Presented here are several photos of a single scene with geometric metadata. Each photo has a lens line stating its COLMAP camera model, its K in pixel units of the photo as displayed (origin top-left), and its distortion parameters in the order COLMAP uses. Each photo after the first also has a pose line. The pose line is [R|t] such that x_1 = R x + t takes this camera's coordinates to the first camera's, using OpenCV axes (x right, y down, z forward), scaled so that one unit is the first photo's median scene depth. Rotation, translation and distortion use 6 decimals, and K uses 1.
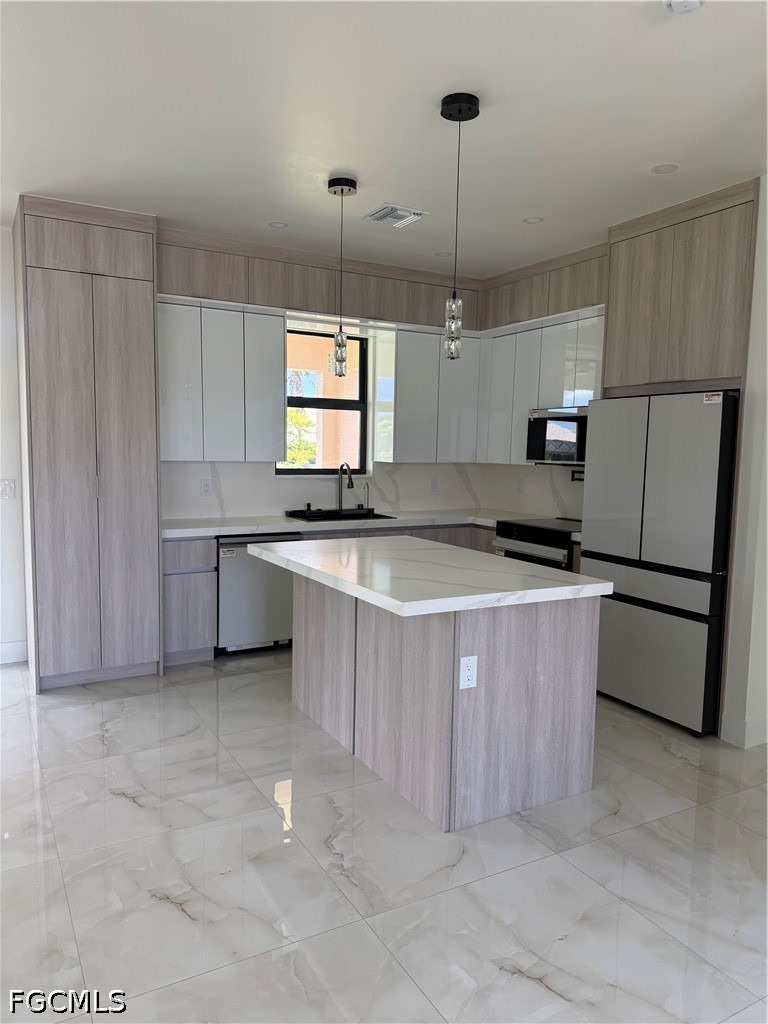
lens RADIAL K [[719.3, 0, 385.2], [0, 719.3, 514.8], [0, 0, 1]] dist [0.057292, -0.065221]
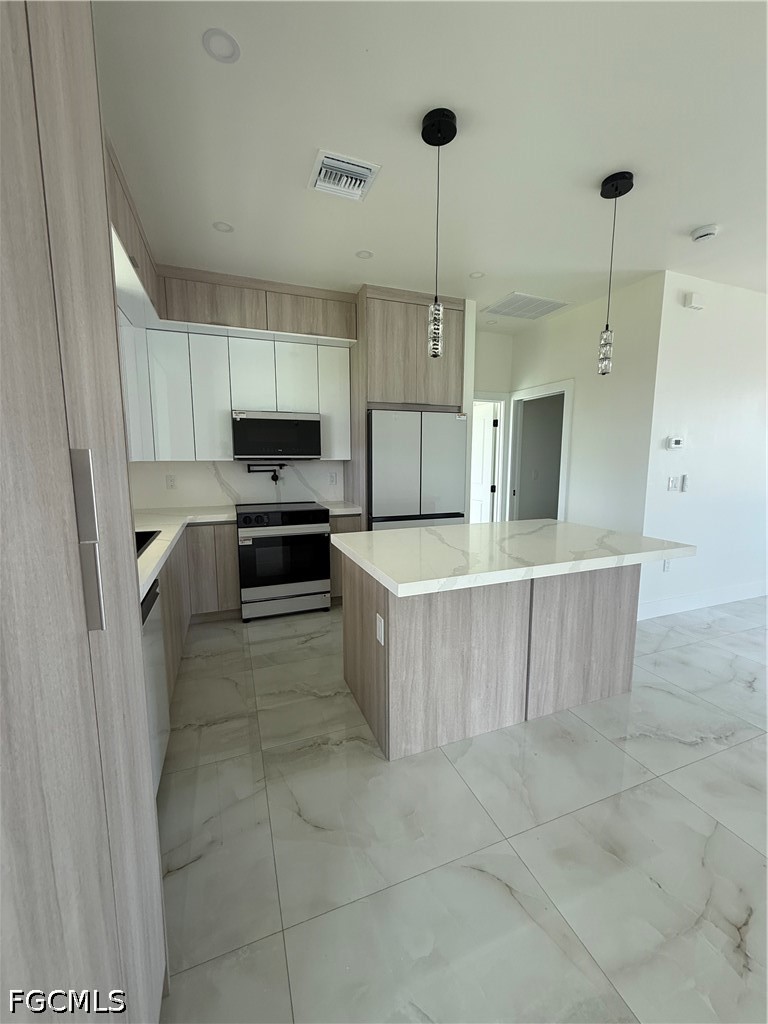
lens RADIAL K [[408.9, 0, 384.7], [0, 408.9, 509.8], [0, 0, 1]] dist [0.000029, 0.000830]
pose [[0.143696, -0.149870, 0.978208, -0.511763], [0.096570, 0.985872, 0.136859, -0.074952], [-0.984899, 0.074799, 0.156138, 0.874156]]
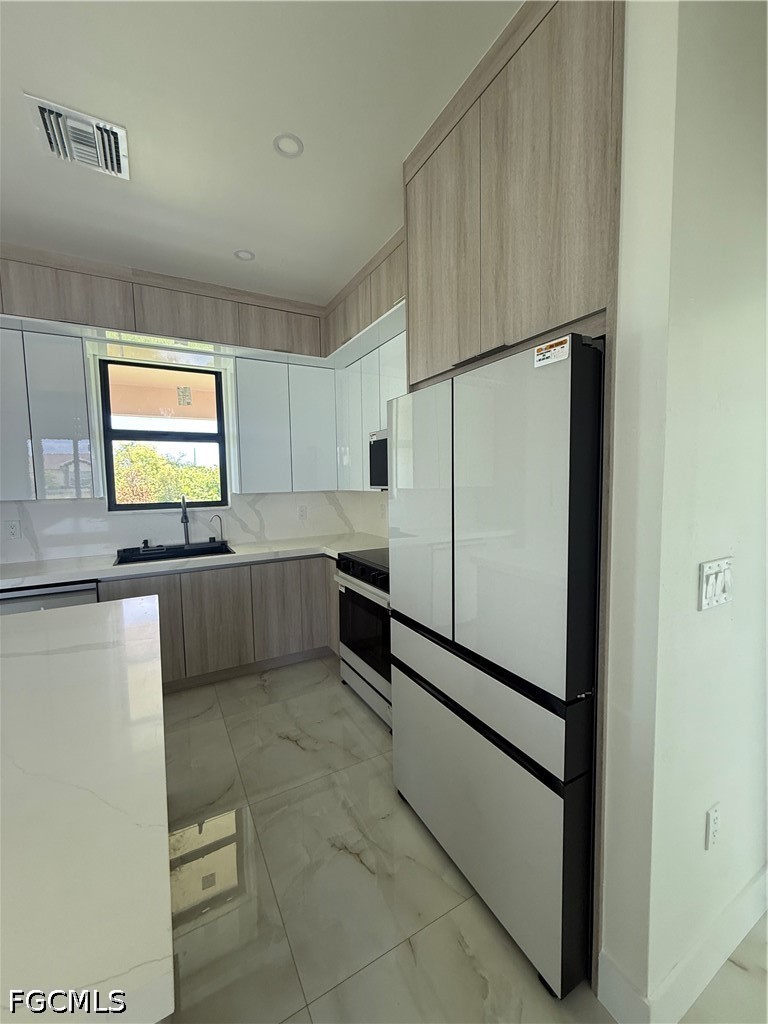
lens RADIAL K [[408.9, 0, 384.1], [0, 408.9, 509.3], [0, 0, 1]] dist [0.000029, 0.000830]
pose [[0.999337, -0.036120, -0.004482, 0.278180], [0.036007, 0.999081, -0.023235, -0.042748], [0.005318, 0.023059, 0.999720, 0.601480]]
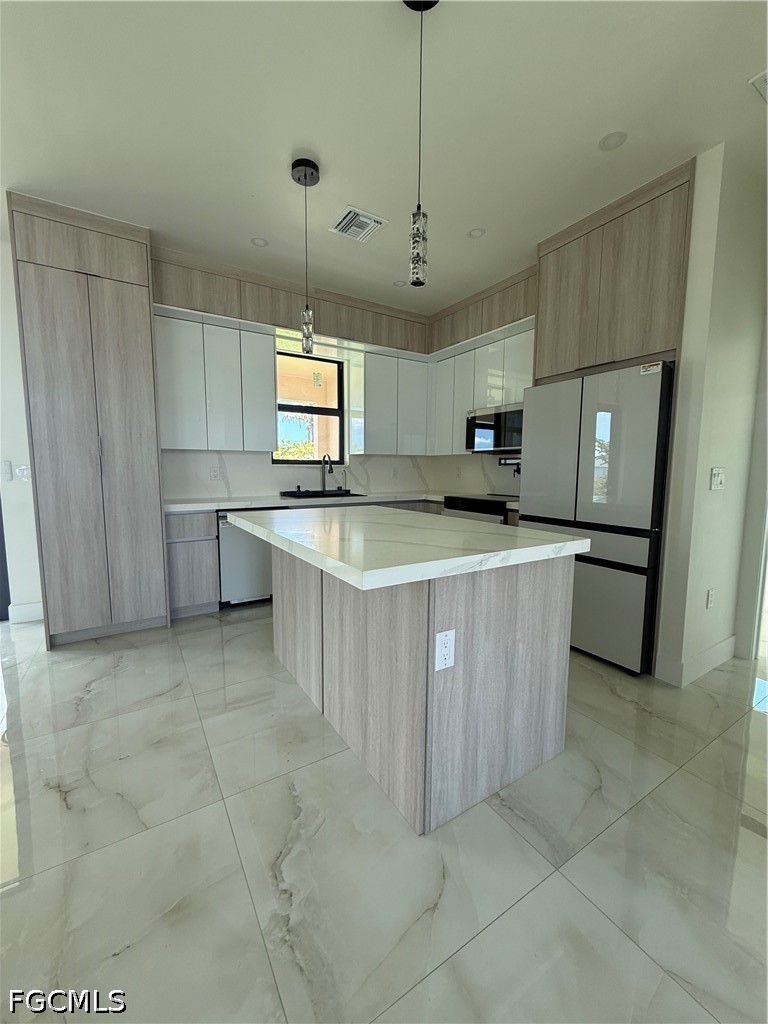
lens RADIAL K [[408.9, 0, 384.7], [0, 408.9, 509.3], [0, 0, 1]] dist [0.000029, 0.000830]
pose [[0.998791, -0.017893, 0.045789, 0.017330], [0.017665, 0.999829, 0.005388, 0.033069], [-0.045877, -0.004573, 0.998937, 0.338319]]
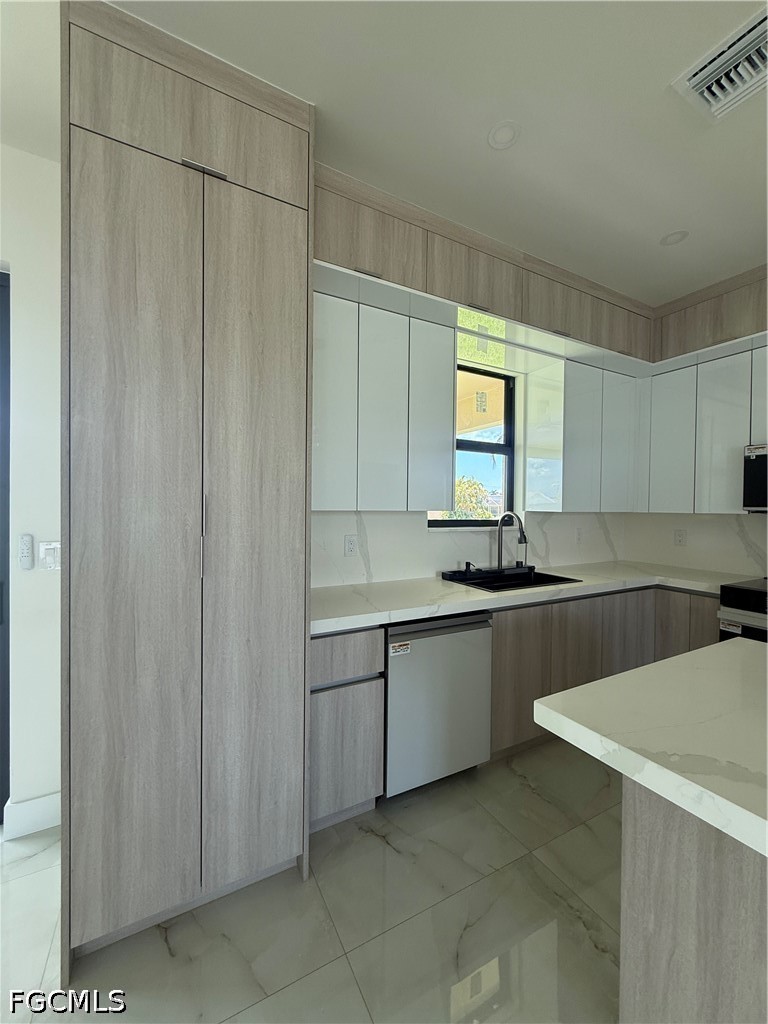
lens RADIAL K [[408.9, 0, 385.4], [0, 408.9, 508.9], [0, 0, 1]] dist [0.000029, 0.000830]
pose [[0.999878, -0.007062, -0.013919, -0.254214], [0.005794, 0.996000, -0.089164, -0.046489], [0.014493, 0.089072, 0.995920, 0.691705]]
